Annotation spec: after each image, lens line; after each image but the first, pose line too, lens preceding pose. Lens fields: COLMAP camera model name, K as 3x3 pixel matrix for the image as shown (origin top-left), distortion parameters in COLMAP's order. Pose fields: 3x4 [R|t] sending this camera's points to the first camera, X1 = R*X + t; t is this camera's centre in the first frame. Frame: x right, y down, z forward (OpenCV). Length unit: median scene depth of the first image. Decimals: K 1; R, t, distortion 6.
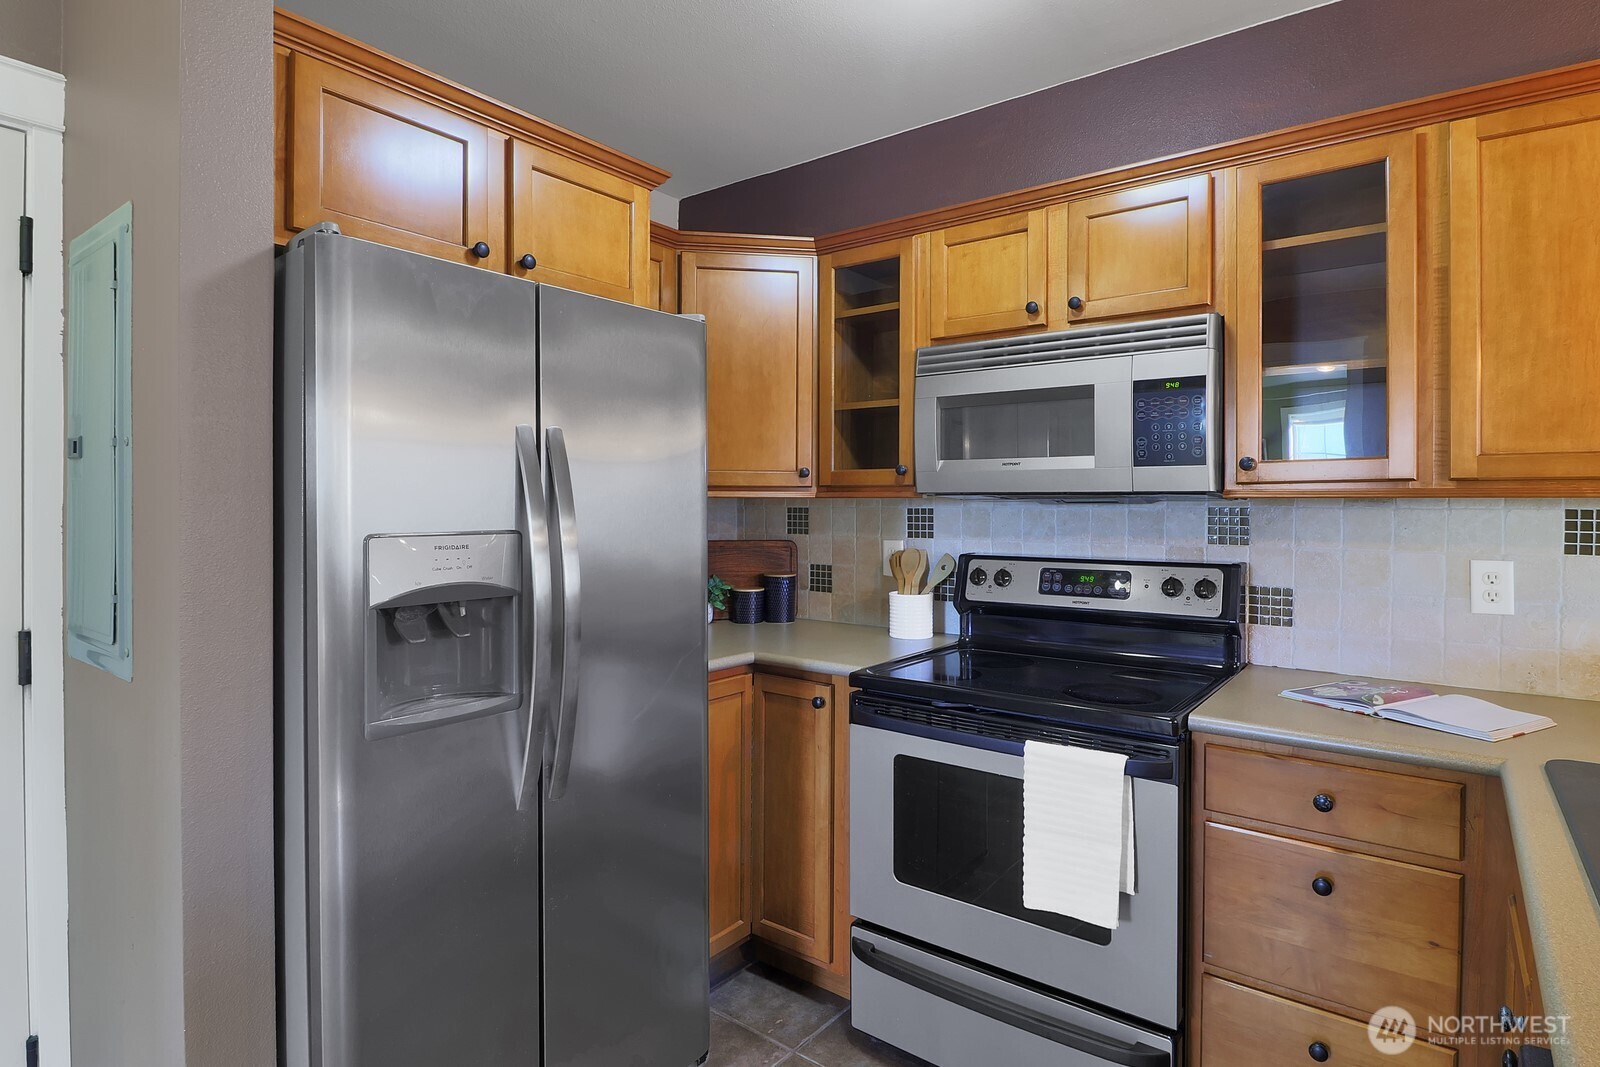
lens RADIAL K [[845.0, 0, 798.1], [0, 845.0, 501.4], [0, 0, 1]] dist [-0.007536, -0.001817]
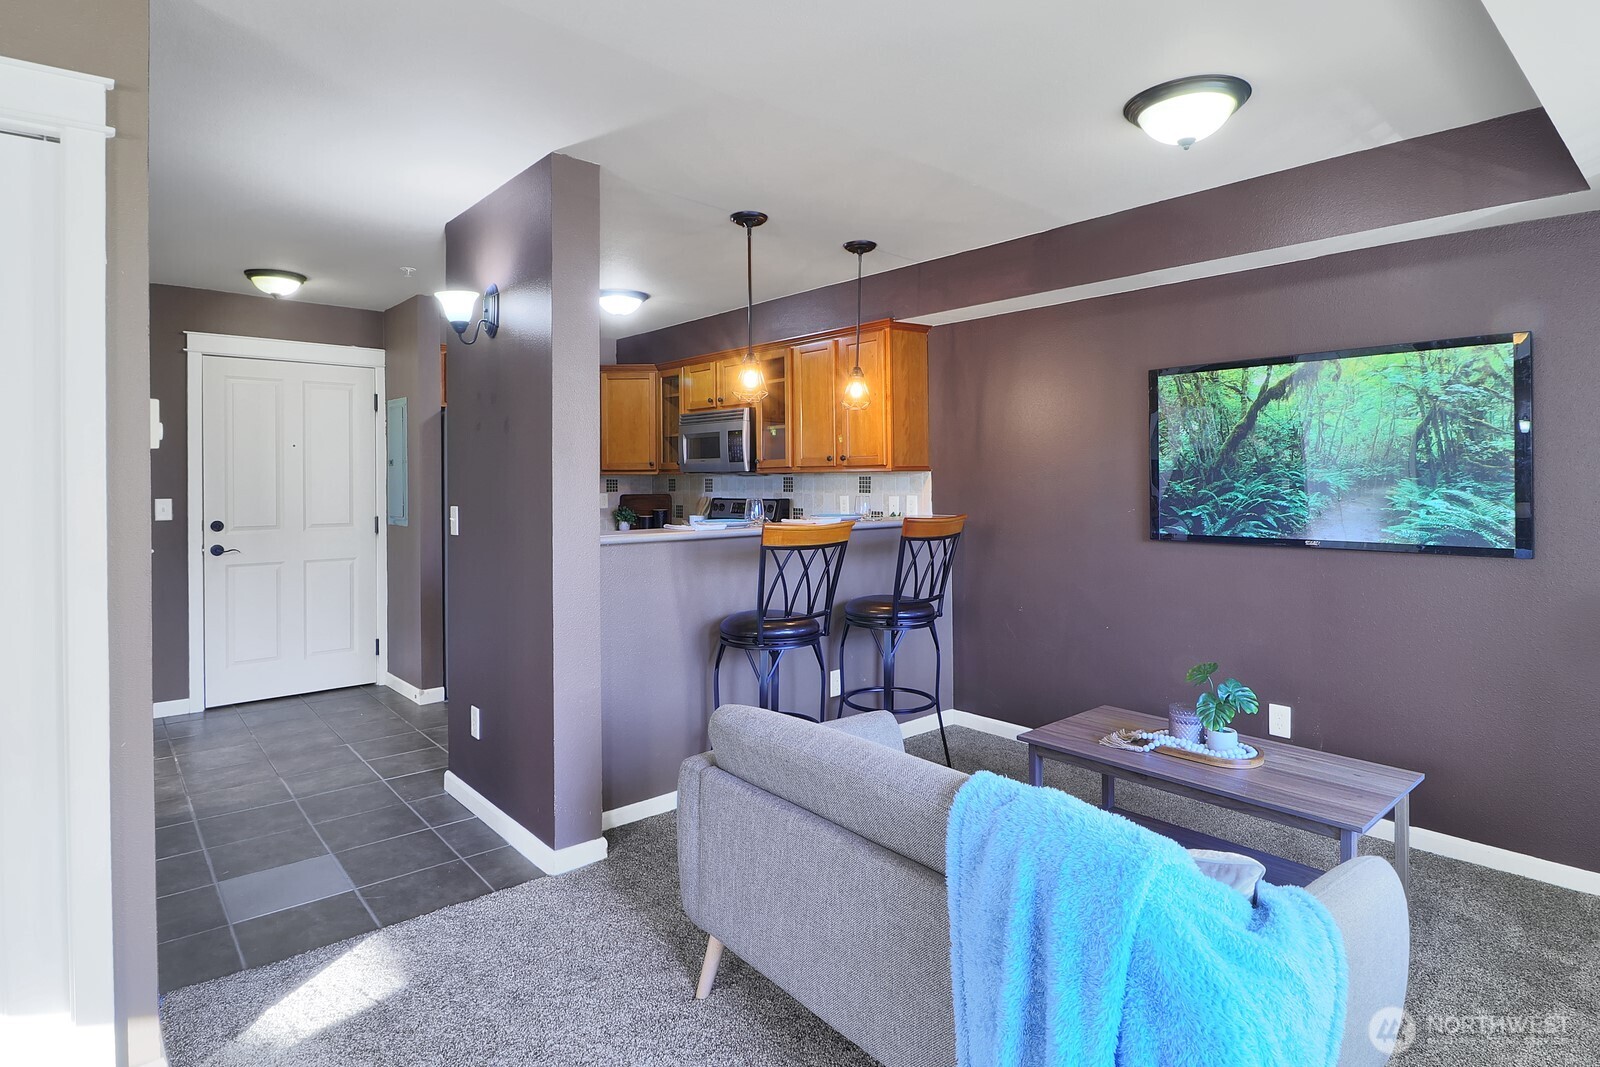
lens RADIAL K [[838.0, 0, 801.6], [0, 838.0, 481.5], [0, 0, 1]] dist [-0.000815, -0.000806]
pose [[0.981322, -0.009597, -0.192132, 1.079735], [0.010617, 0.999934, 0.004282, 0.011049], [0.192078, -0.006242, 0.981360, -1.520537]]
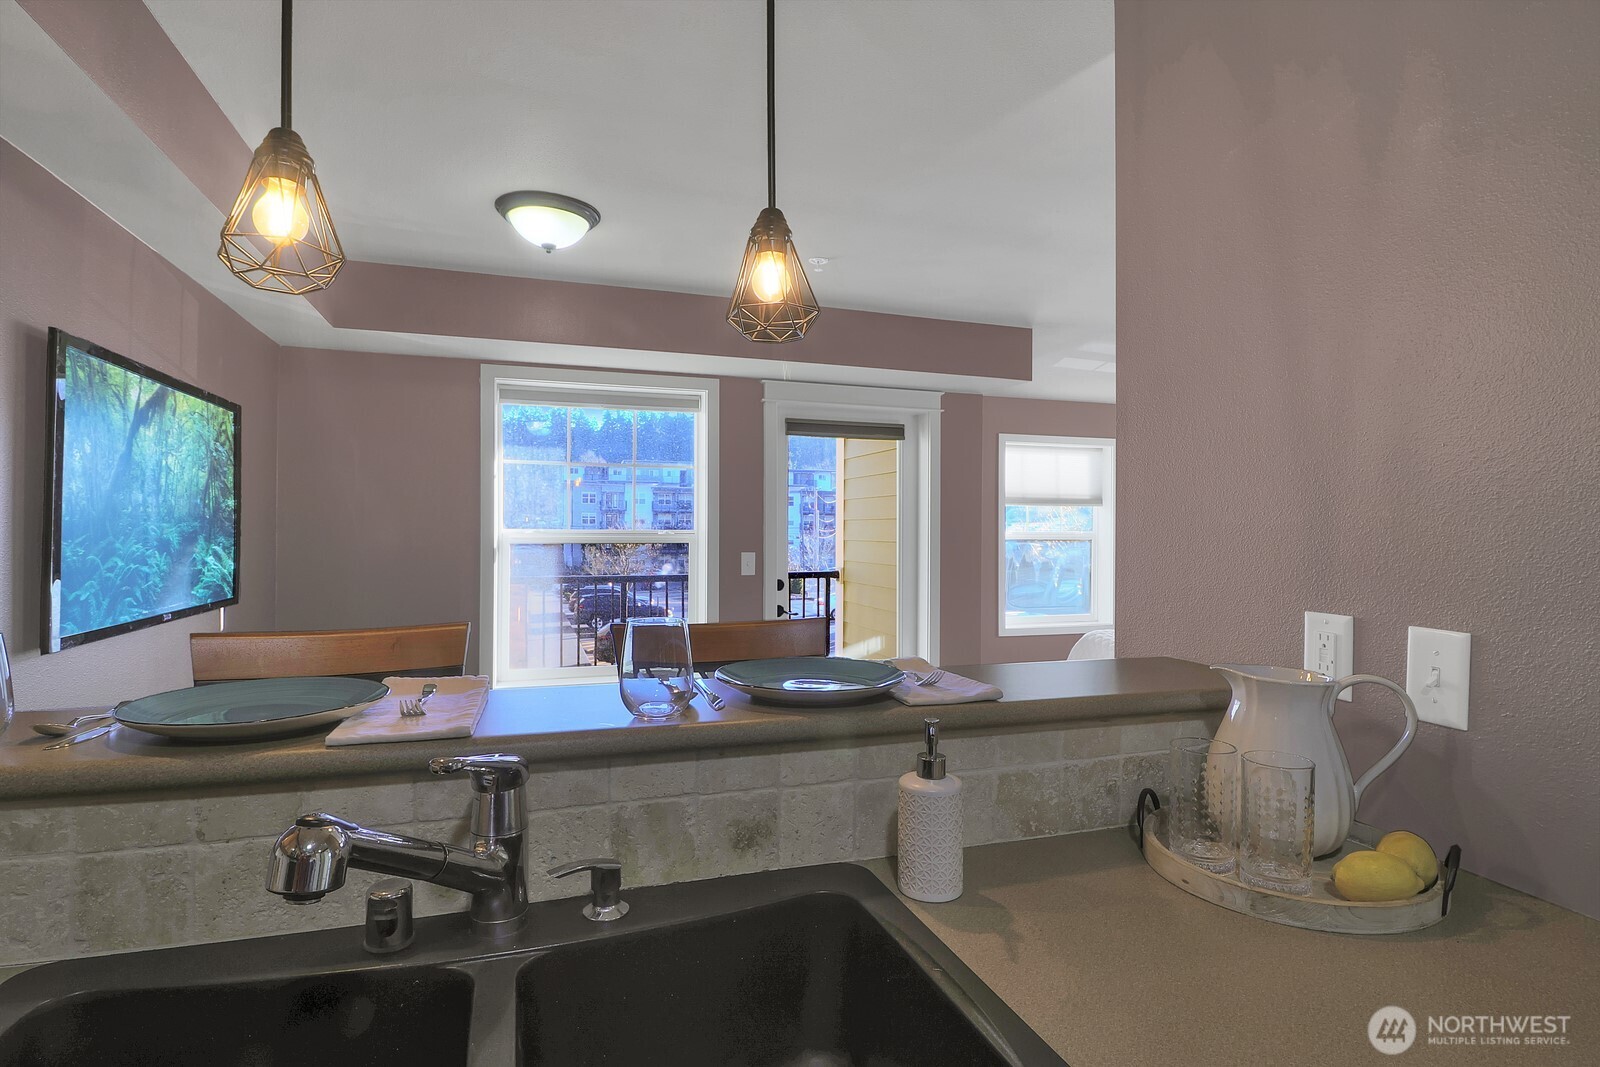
lens RADIAL K [[820.4, 0, 803.6], [0, 820.4, 527.4], [0, 0, 1]] dist [0.001579, 0.000048]
pose [[-0.830333, -0.010560, 0.557168, 0.298447], [-0.012961, 0.999916, -0.000364, -0.000295], [-0.557117, -0.007524, -0.830400, 0.596133]]
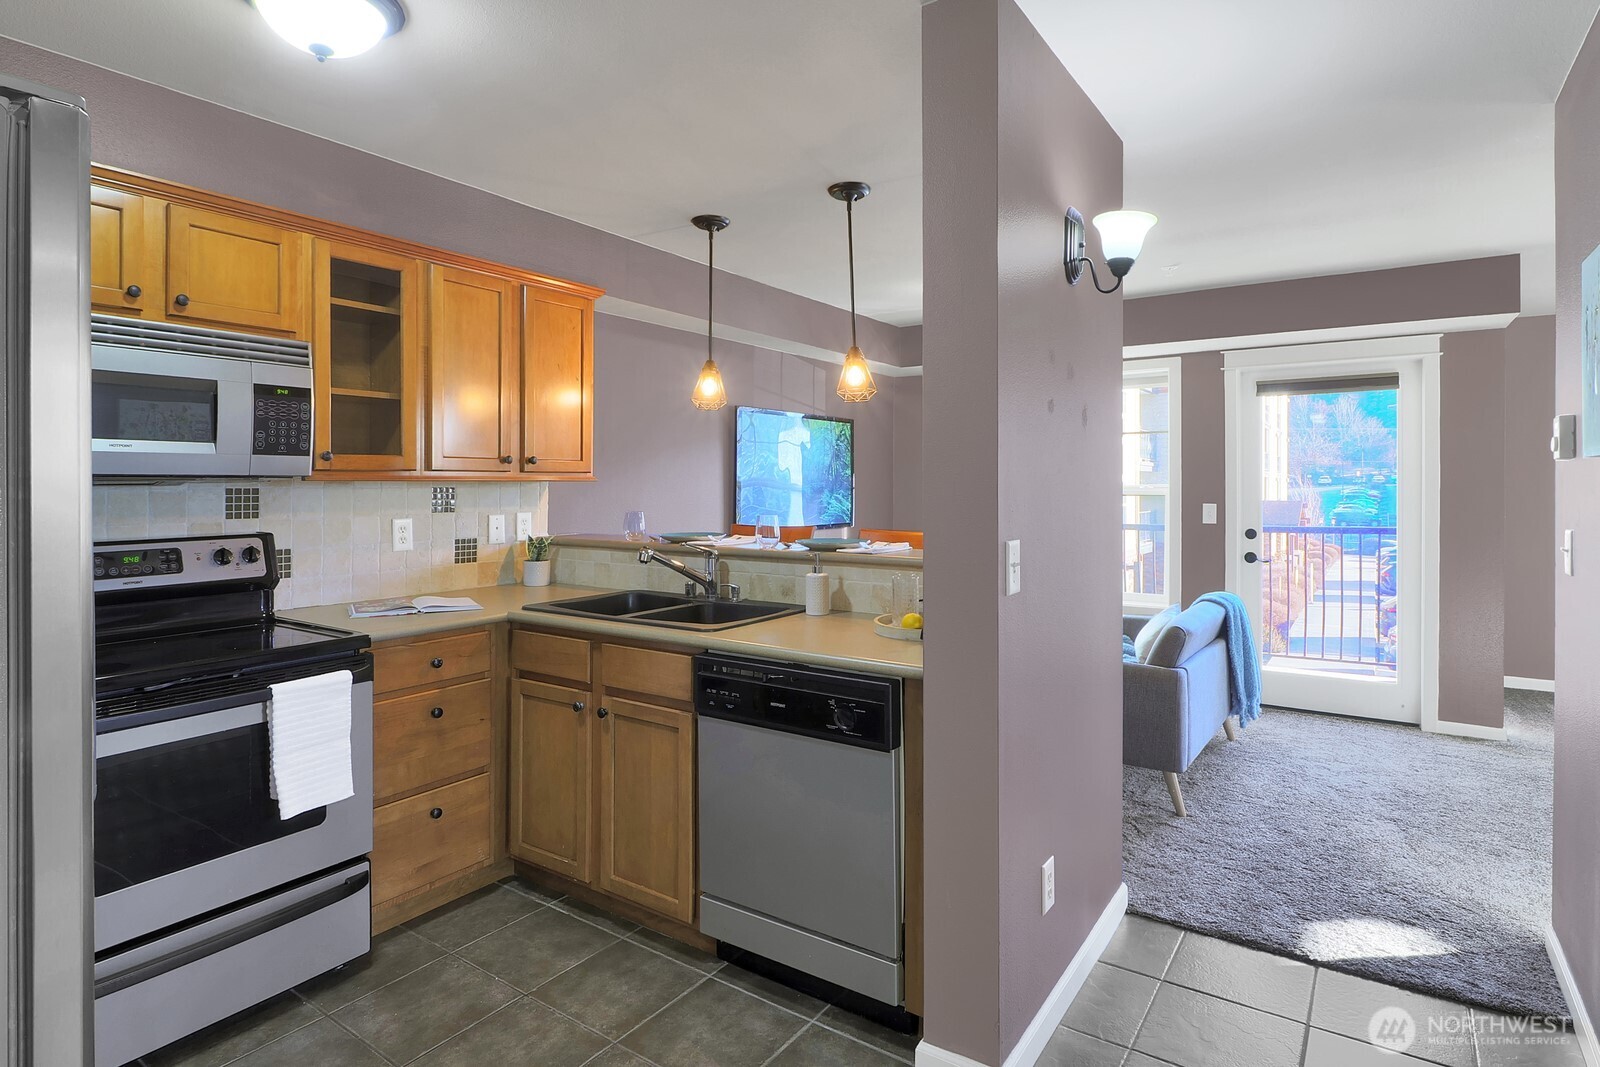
lens RADIAL K [[838.0, 0, 801.6], [0, 838.0, 481.5], [0, 0, 1]] dist [-0.000815, -0.000806]
pose [[-0.052701, -0.001306, 0.998609, -0.785345], [0.000768, 0.999999, 0.001349, -0.003801], [-0.998610, 0.000838, -0.052700, 0.264525]]
